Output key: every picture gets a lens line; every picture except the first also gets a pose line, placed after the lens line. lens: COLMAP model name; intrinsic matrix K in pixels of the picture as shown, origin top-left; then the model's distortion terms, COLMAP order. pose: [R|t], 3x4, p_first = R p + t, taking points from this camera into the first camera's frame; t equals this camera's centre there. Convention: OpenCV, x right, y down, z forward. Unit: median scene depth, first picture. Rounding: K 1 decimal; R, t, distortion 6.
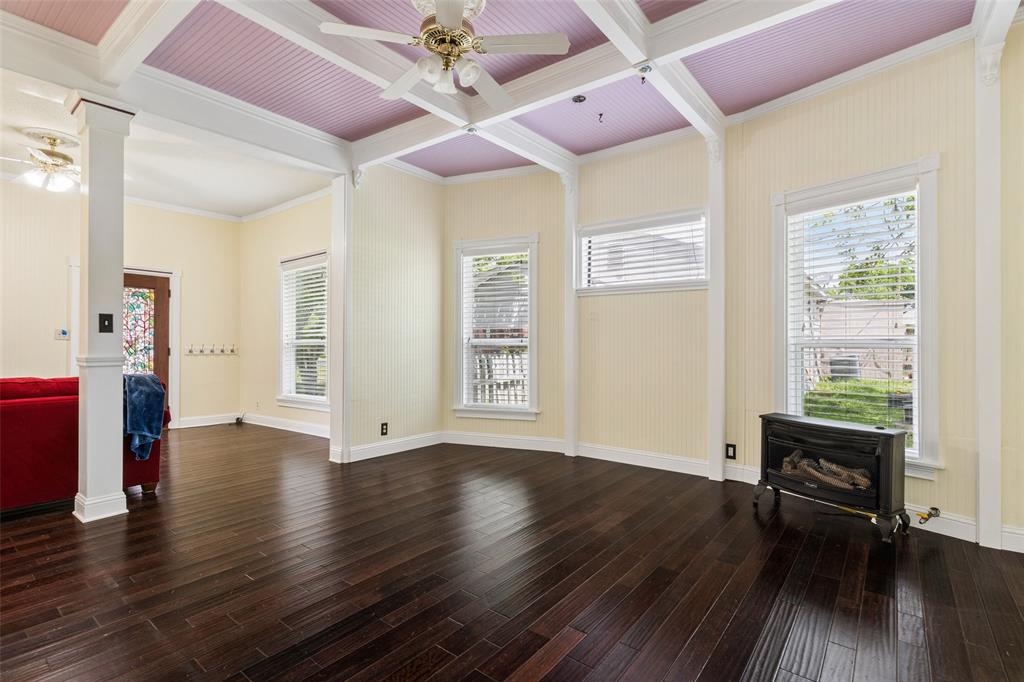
lens RADIAL K [[489.5, 0, 506.0], [0, 489.5, 341.8], [0, 0, 1]] dist [-0.000807, -0.001089]
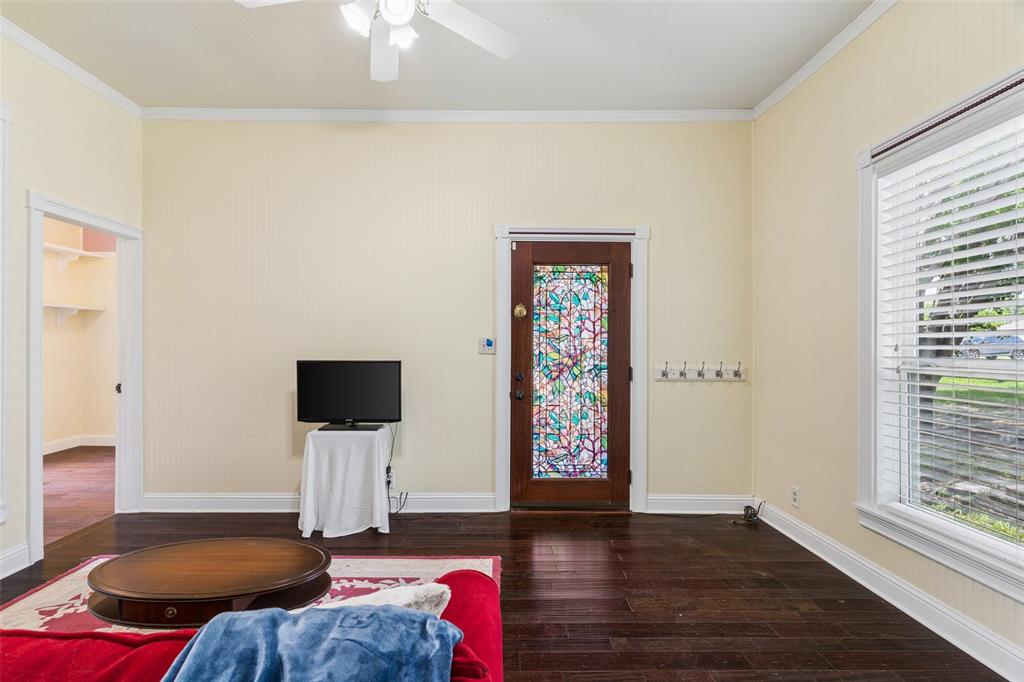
lens RADIAL K [[489.5, 0, 506.0], [0, 489.5, 341.8], [0, 0, 1]] dist [-0.000807, -0.001089]
pose [[0.624012, -0.001631, -0.781413, -0.350956], [0.005464, 0.999982, 0.002277, -0.019566], [0.781396, -0.005690, 0.624010, 0.557165]]
